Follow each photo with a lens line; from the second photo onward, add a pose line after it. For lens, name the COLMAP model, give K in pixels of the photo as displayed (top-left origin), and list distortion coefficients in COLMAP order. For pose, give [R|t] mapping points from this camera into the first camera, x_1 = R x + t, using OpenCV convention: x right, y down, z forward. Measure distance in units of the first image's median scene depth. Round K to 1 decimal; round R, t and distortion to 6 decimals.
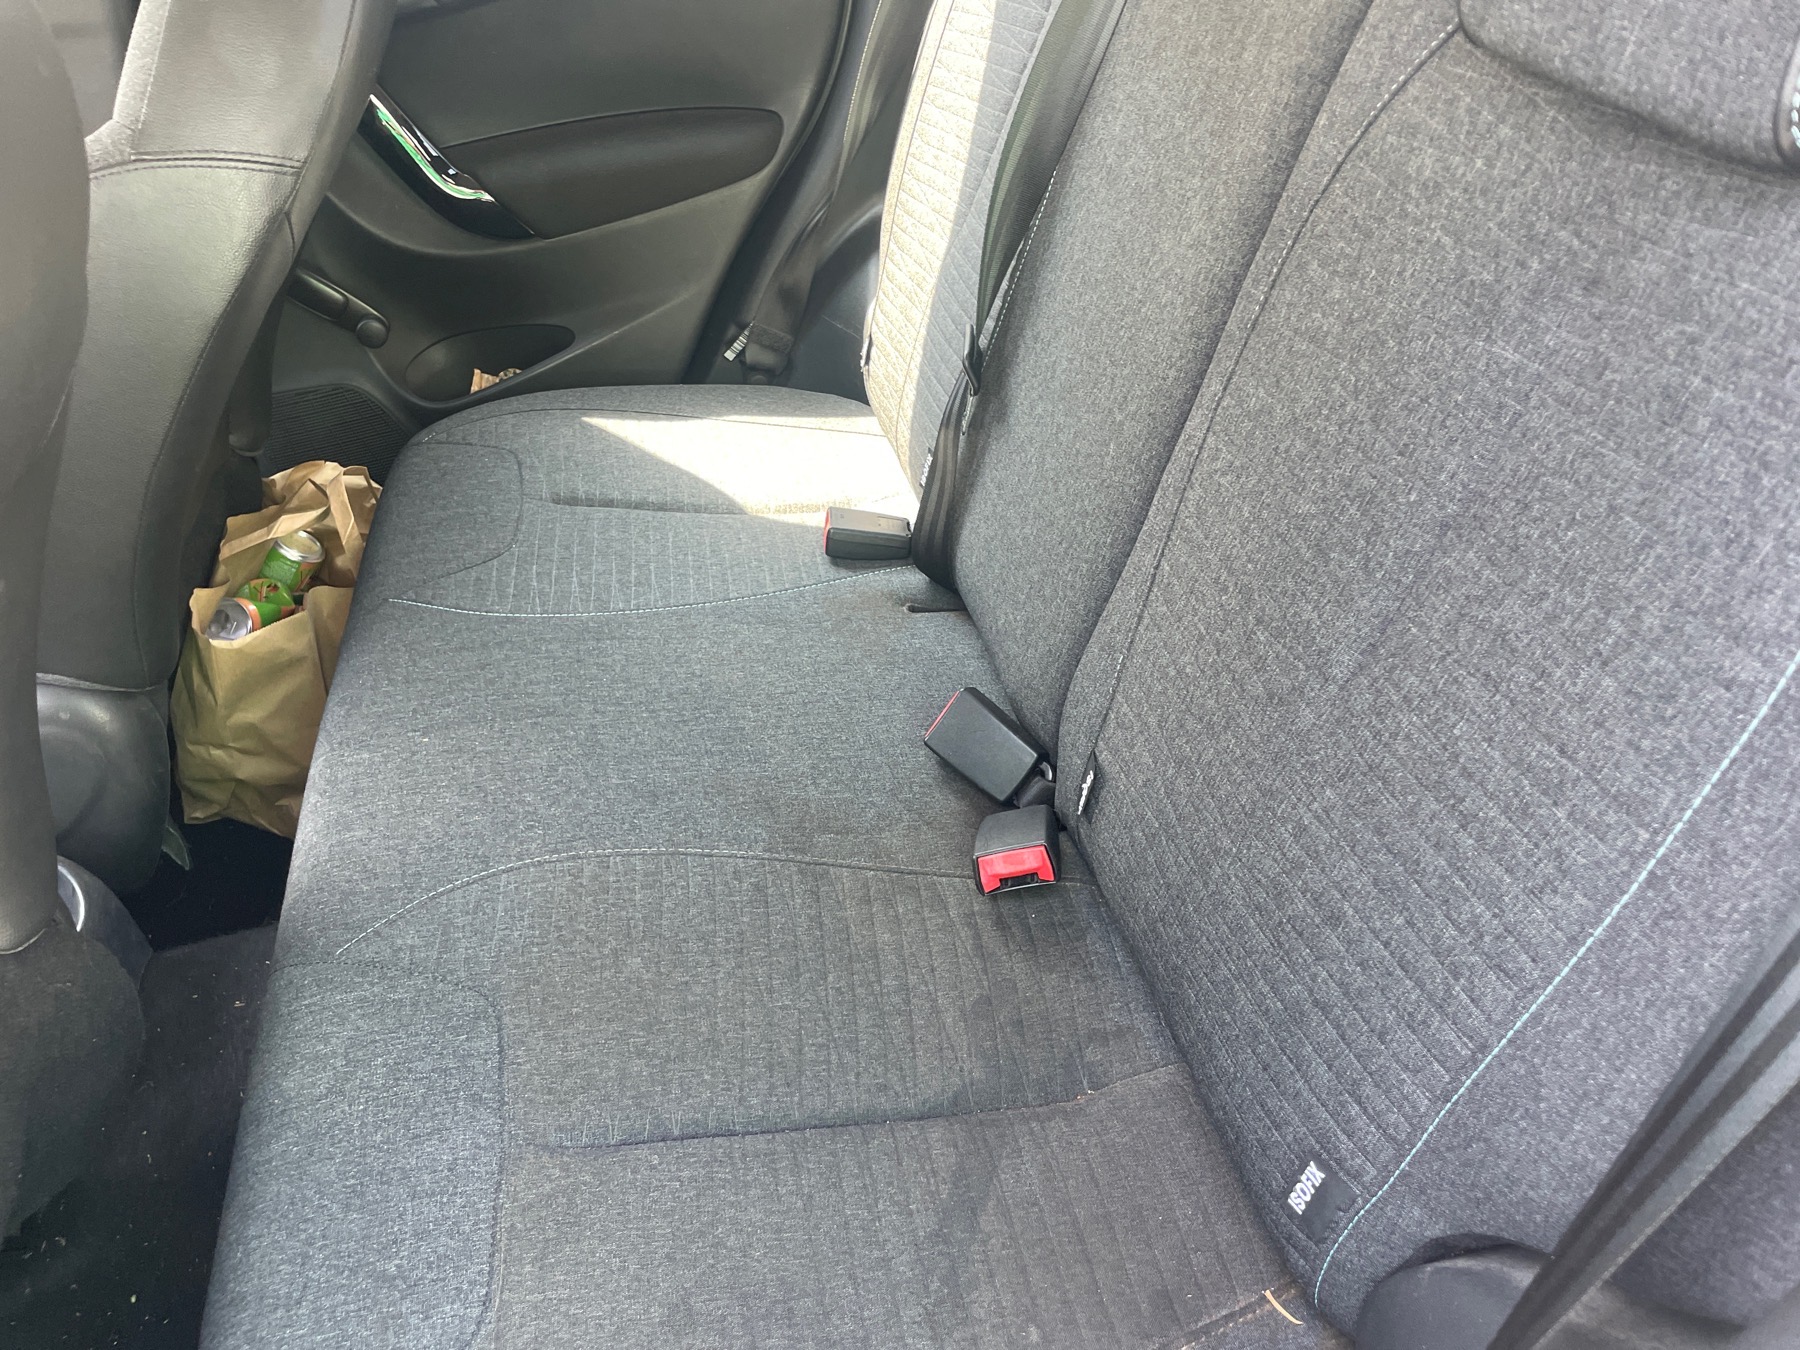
lens RADIAL K [[1365.7, 0, 899.1], [0, 1365.7, 678.5], [0, 0, 1]] dist [0.081284, -0.109811]
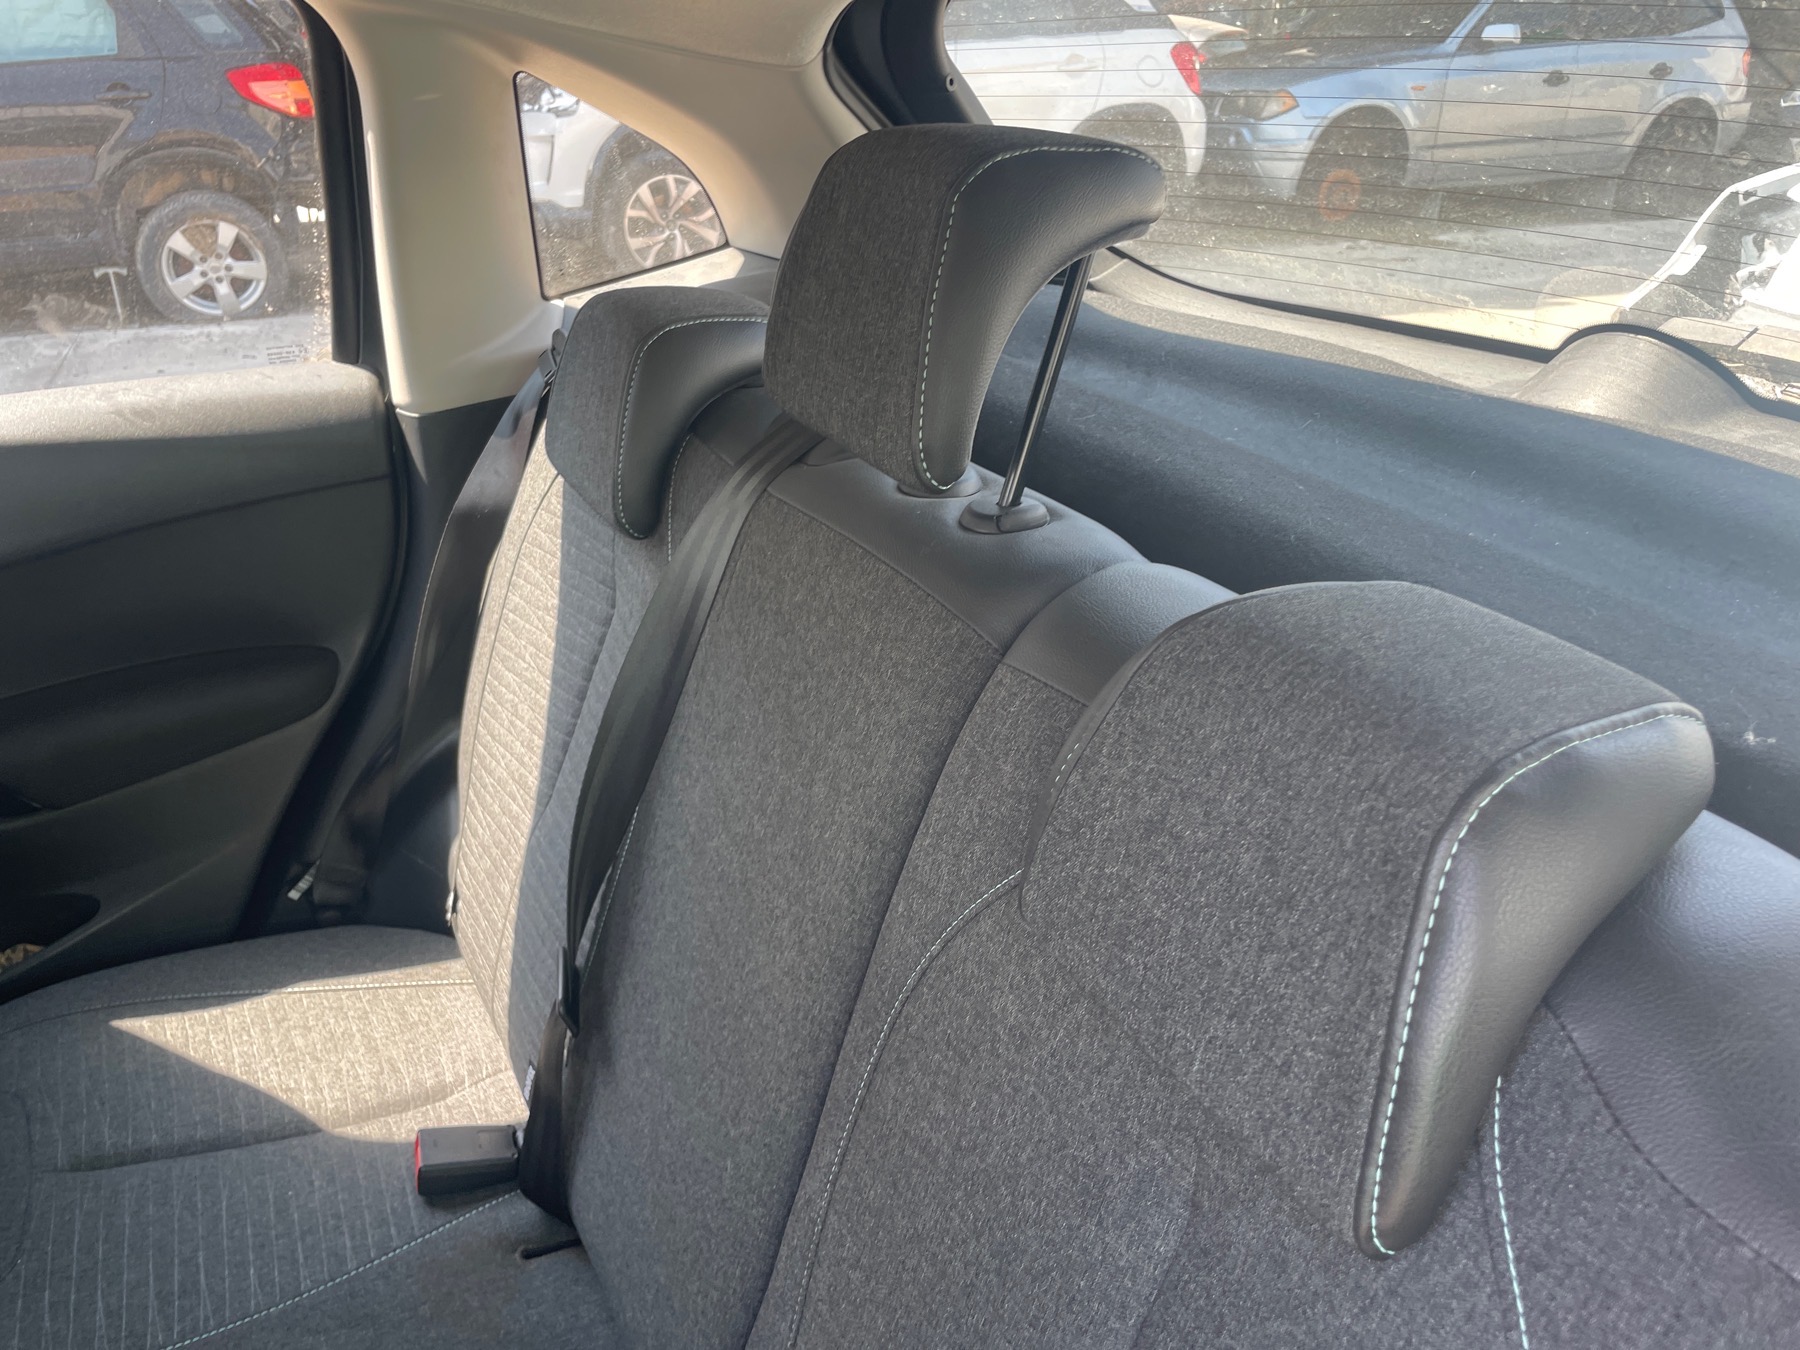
lens RADIAL K [[1365.7, 0, 893.0], [0, 1365.7, 669.9], [0, 0, 1]] dist [0.081284, -0.109811]
pose [[0.959772, -0.090145, 0.265916, 0.032647], [0.134618, 0.978850, -0.154047, -0.244733], [-0.246405, 0.183647, 0.951608, 0.023566]]
